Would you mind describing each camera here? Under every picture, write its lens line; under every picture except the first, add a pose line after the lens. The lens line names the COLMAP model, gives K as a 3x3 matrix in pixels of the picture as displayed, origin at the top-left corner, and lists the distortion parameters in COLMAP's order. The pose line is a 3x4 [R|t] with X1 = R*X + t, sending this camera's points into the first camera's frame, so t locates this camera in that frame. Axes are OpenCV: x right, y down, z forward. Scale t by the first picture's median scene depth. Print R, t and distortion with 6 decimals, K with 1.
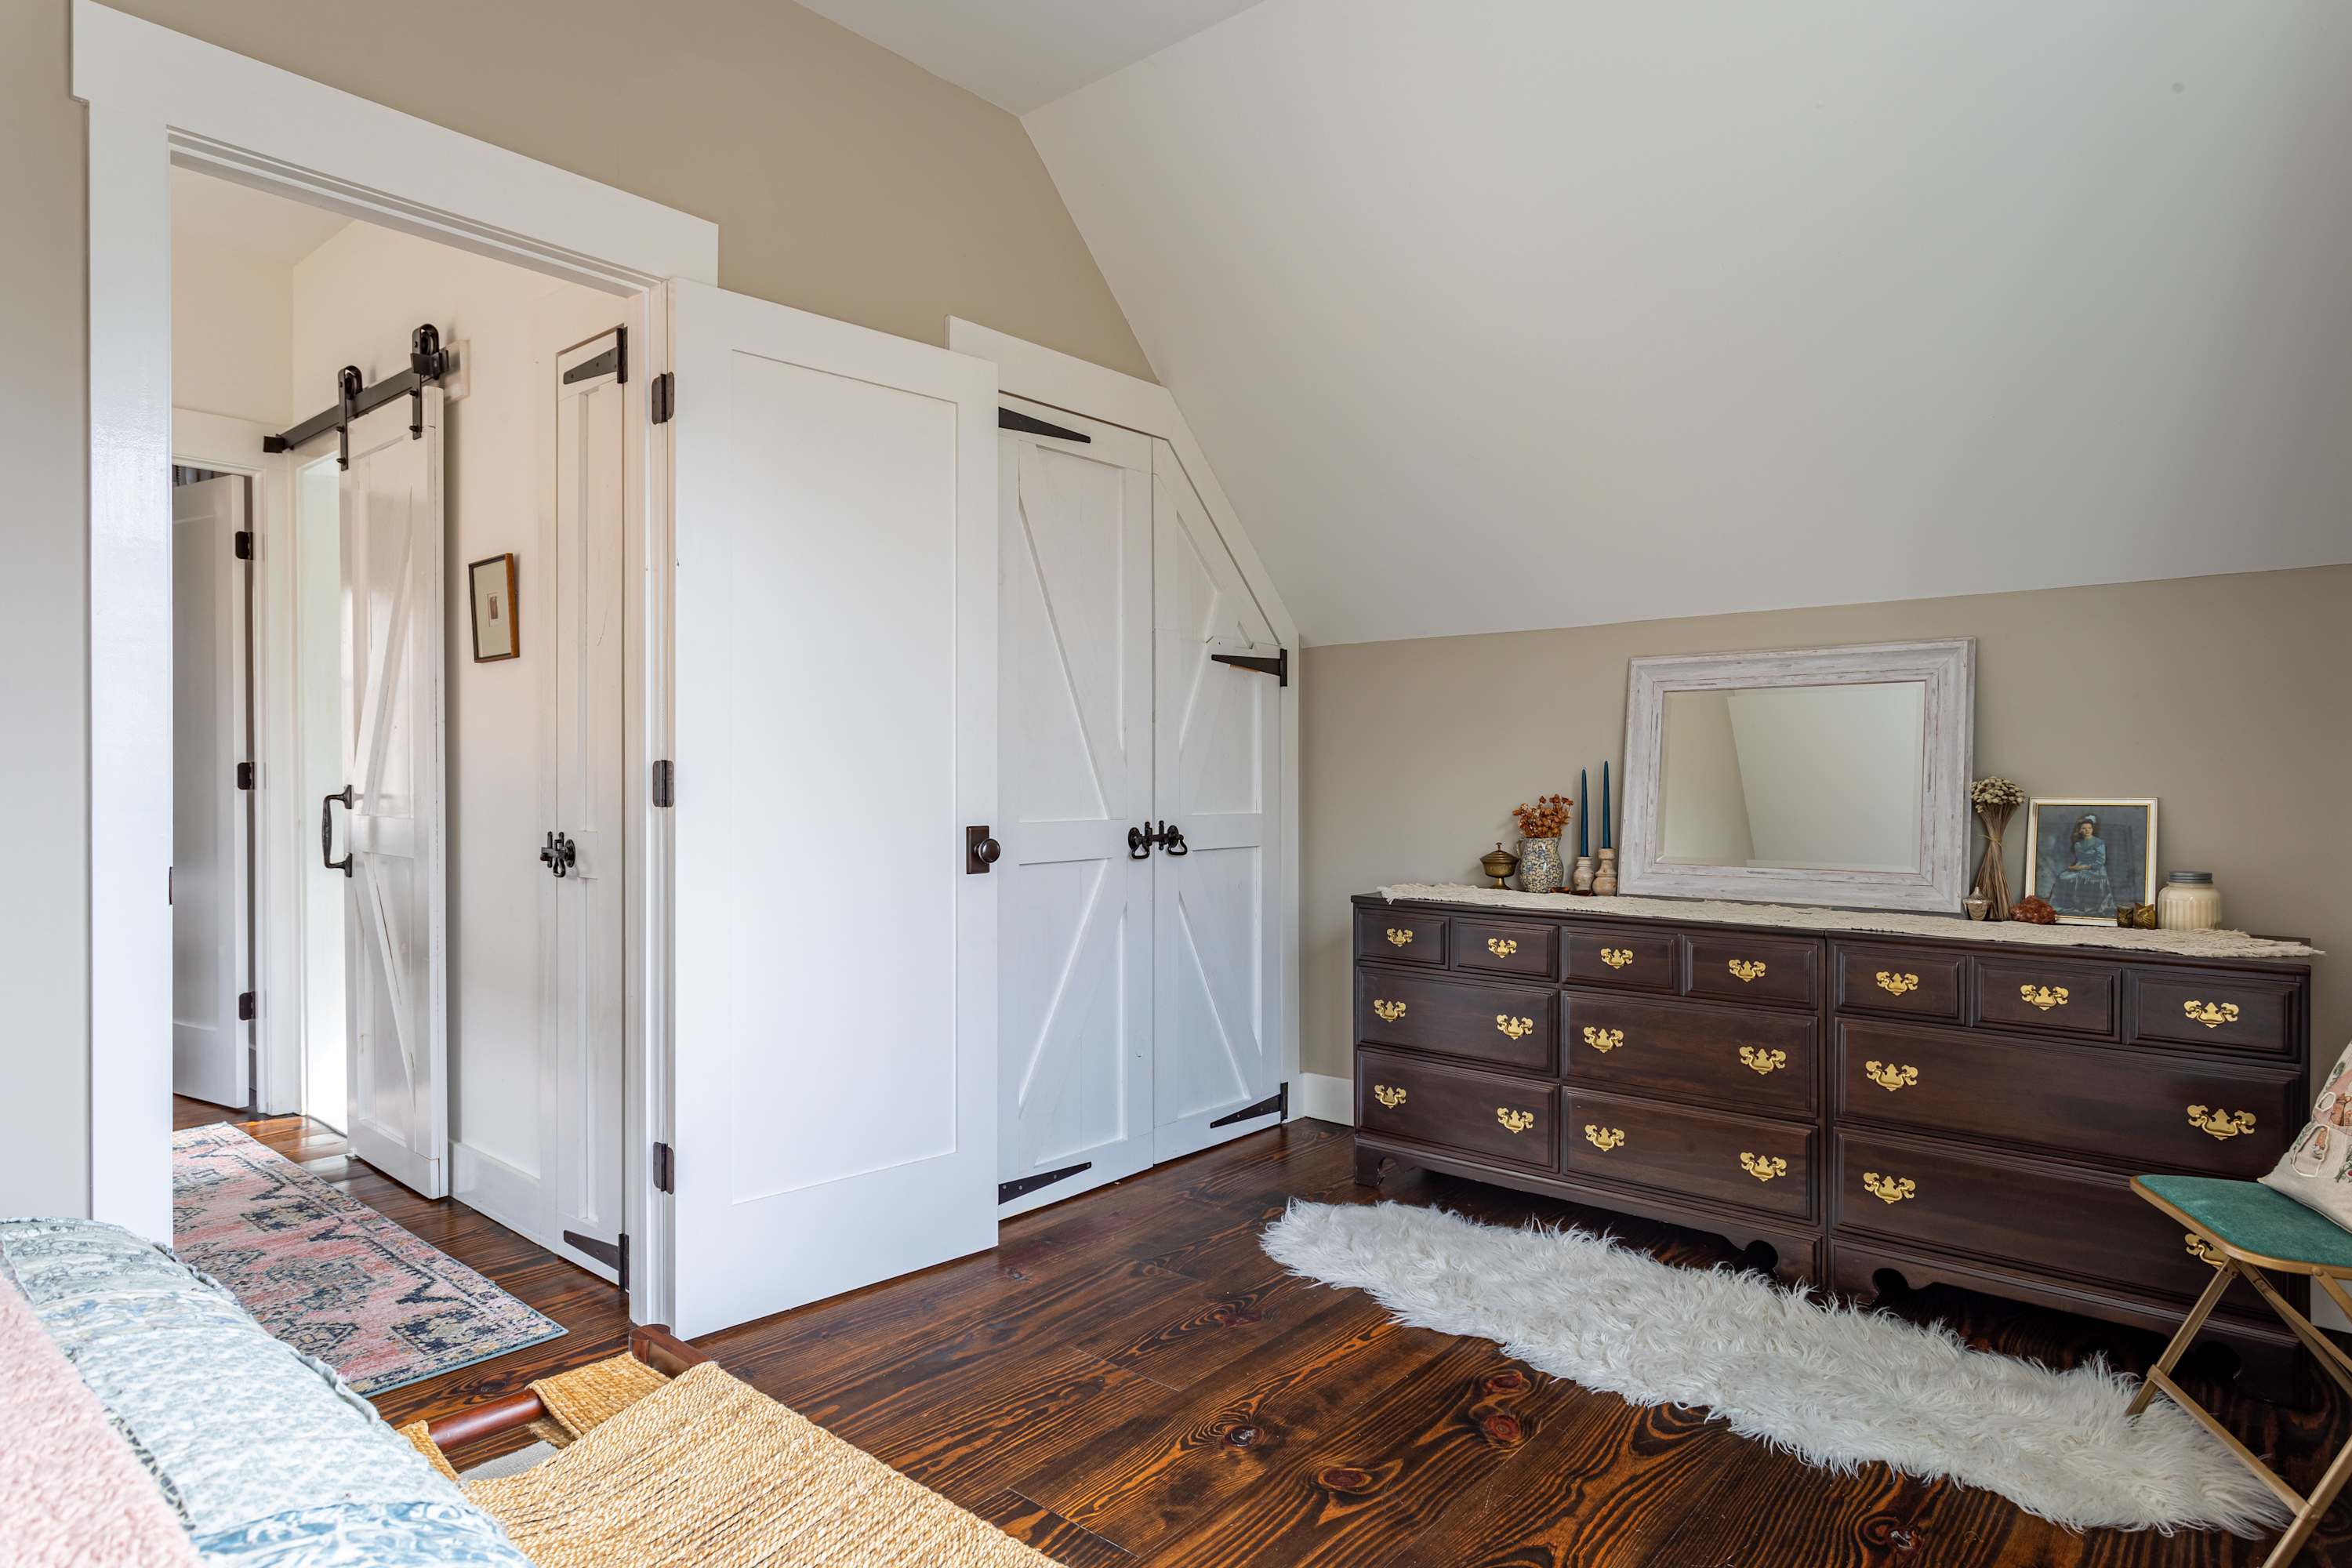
lens RADIAL K [[1298.6, 0, 1175.5], [0, 1298.6, 789.1], [0, 0, 1]] dist [0.005046, 0.000207]
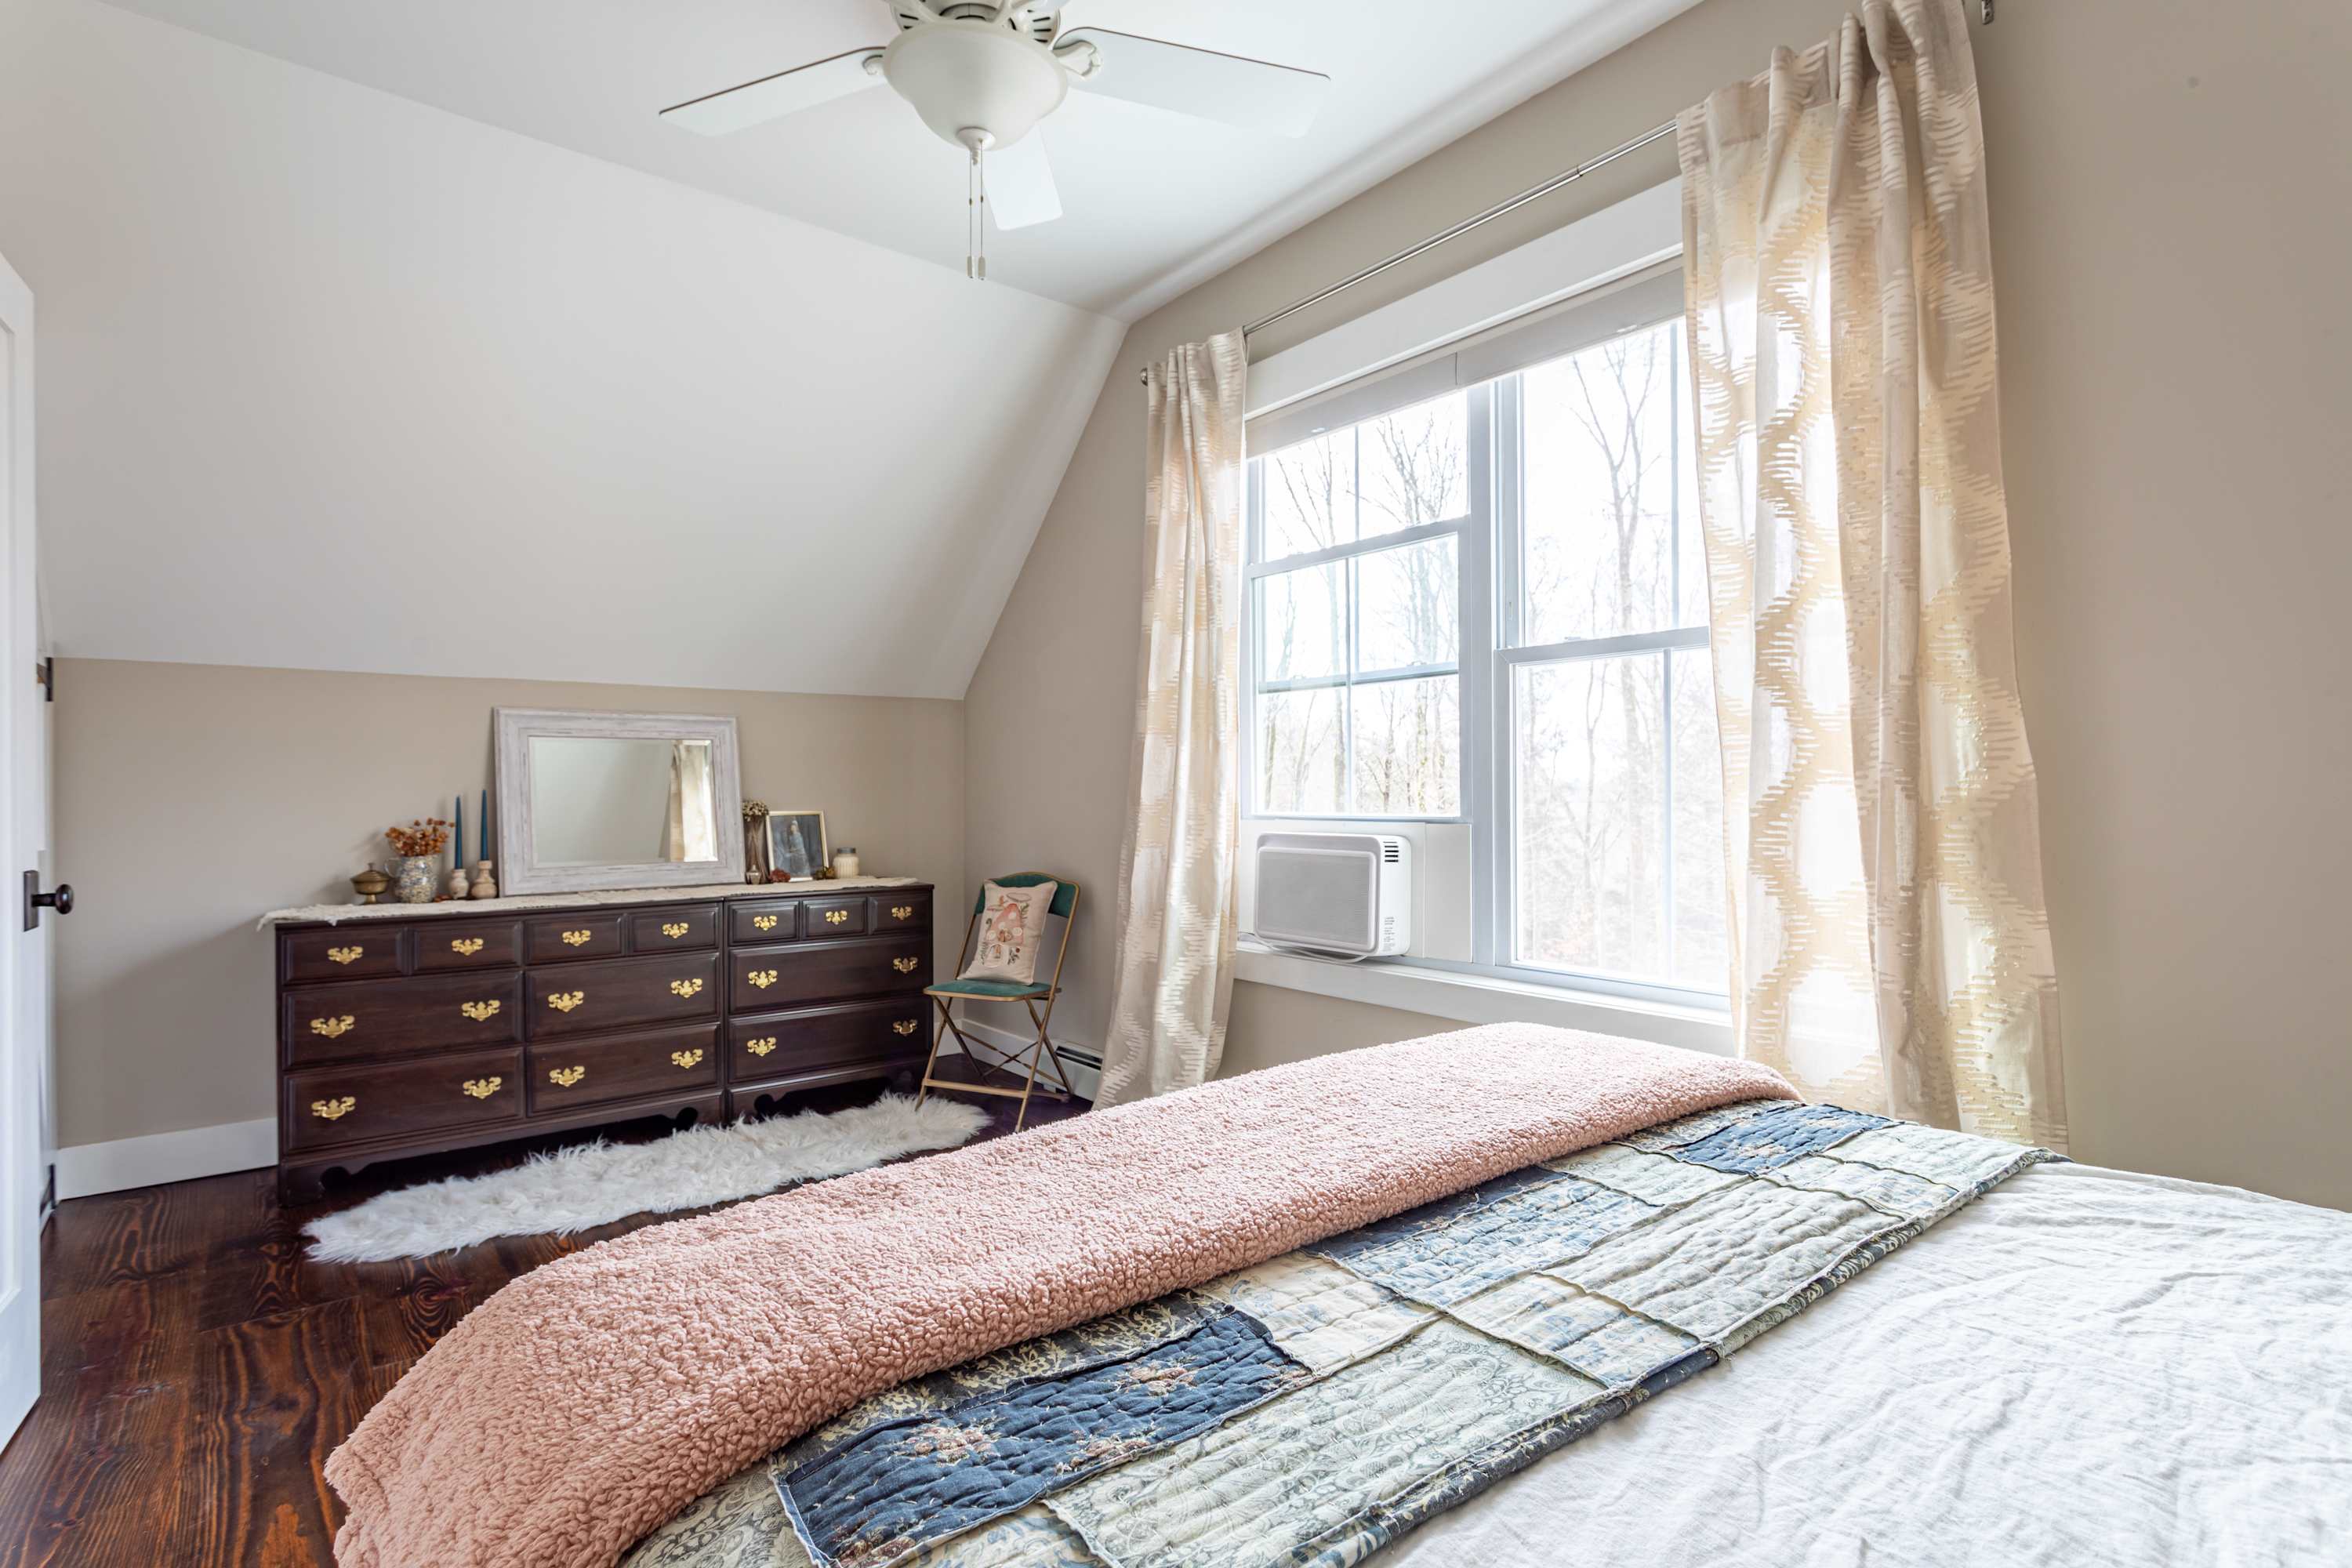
lens RADIAL K [[1135.9, 0, 1174.0], [0, 1135.9, 786.8], [0, 0, 1]] dist [-0.002229, 0.000896]
pose [[0.192358, 0.001198, 0.981324, -0.669848], [0.014947, 0.999880, -0.004150, -0.011033], [-0.981211, 0.015466, 0.192317, 0.166458]]
